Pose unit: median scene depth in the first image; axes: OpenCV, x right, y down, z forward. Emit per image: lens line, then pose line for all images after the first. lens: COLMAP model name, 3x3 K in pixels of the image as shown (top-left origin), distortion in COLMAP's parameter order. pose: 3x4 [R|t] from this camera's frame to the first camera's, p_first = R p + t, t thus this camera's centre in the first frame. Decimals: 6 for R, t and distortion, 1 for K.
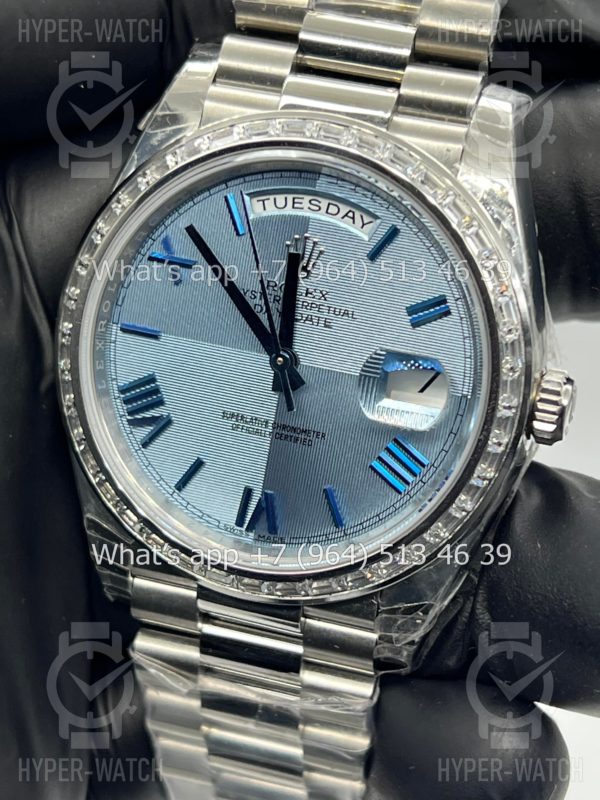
lens RADIAL K [[1883.3, 0, 299.0], [0, 1883.3, 400.5], [0, 0, 1]] dist [0.211877, 0.000000]
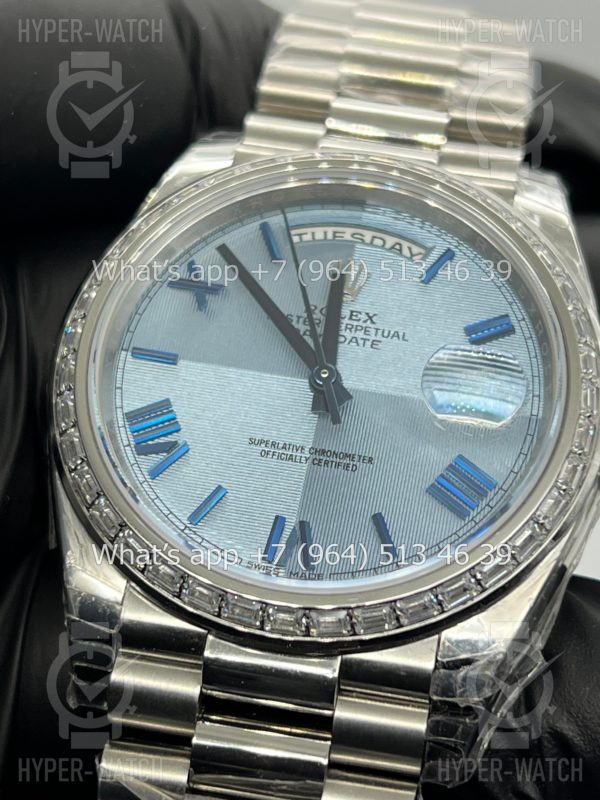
lens RADIAL K [[1883.3, 0, 298.3], [0, 1883.3, 405.4], [0, 0, 1]] dist [0.211877, 0.000000]
pose [[0.979033, 0.102711, 0.175913, -0.173605], [0.003114, 0.855927, -0.517088, 0.442851], [-0.203679, 0.506794, 0.837661, 0.271055]]
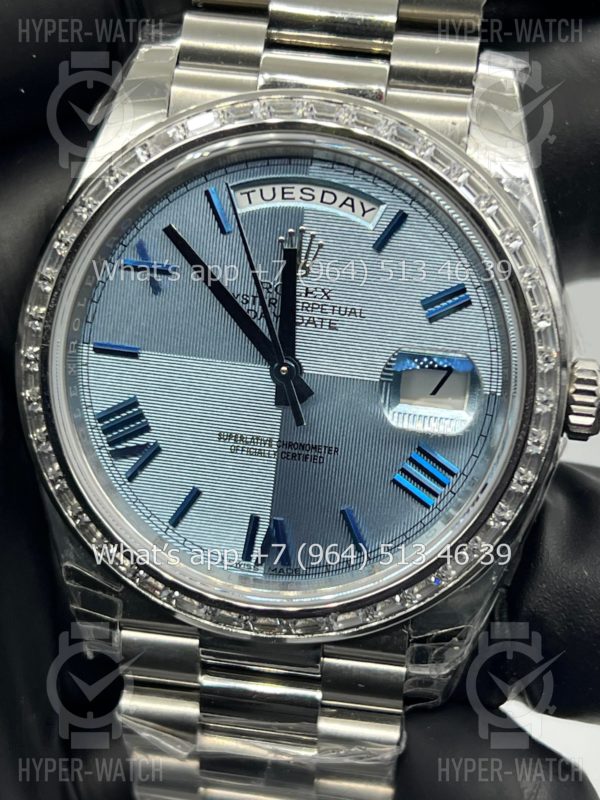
lens RADIAL K [[1883.3, 0, 297.7], [0, 1883.3, 396.7], [0, 0, 1]] dist [0.211877, 0.000000]
pose [[0.986898, -0.076840, 0.141874, -0.129797], [0.079338, 0.996775, -0.012027, 0.002474], [-0.140493, 0.023125, 0.989812, 0.117042]]
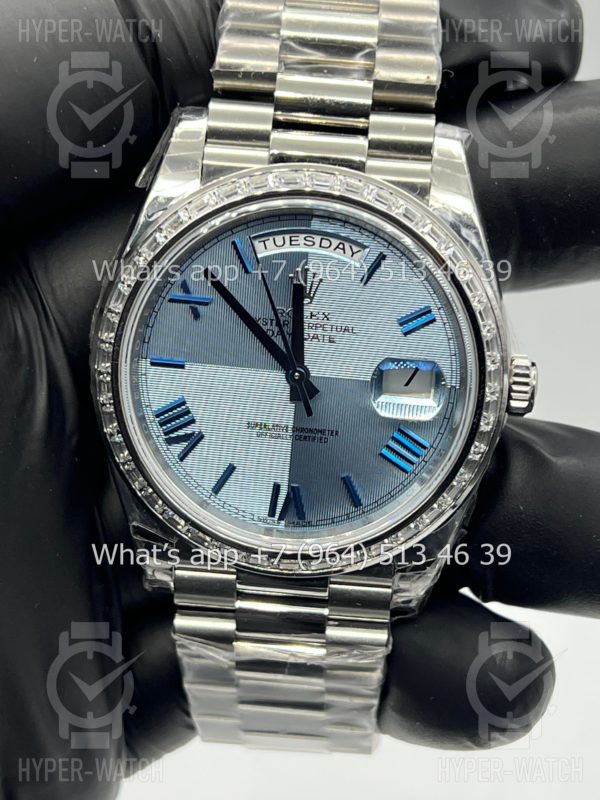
lens RADIAL K [[1883.3, 0, 297.5], [0, 1883.3, 405.7], [0, 0, 1]] dist [0.211877, 0.000000]
pose [[0.973992, -0.125604, 0.188581, -0.233119], [0.113054, 0.990683, 0.075937, -0.091404], [-0.196362, -0.052642, 0.979117, -0.158548]]
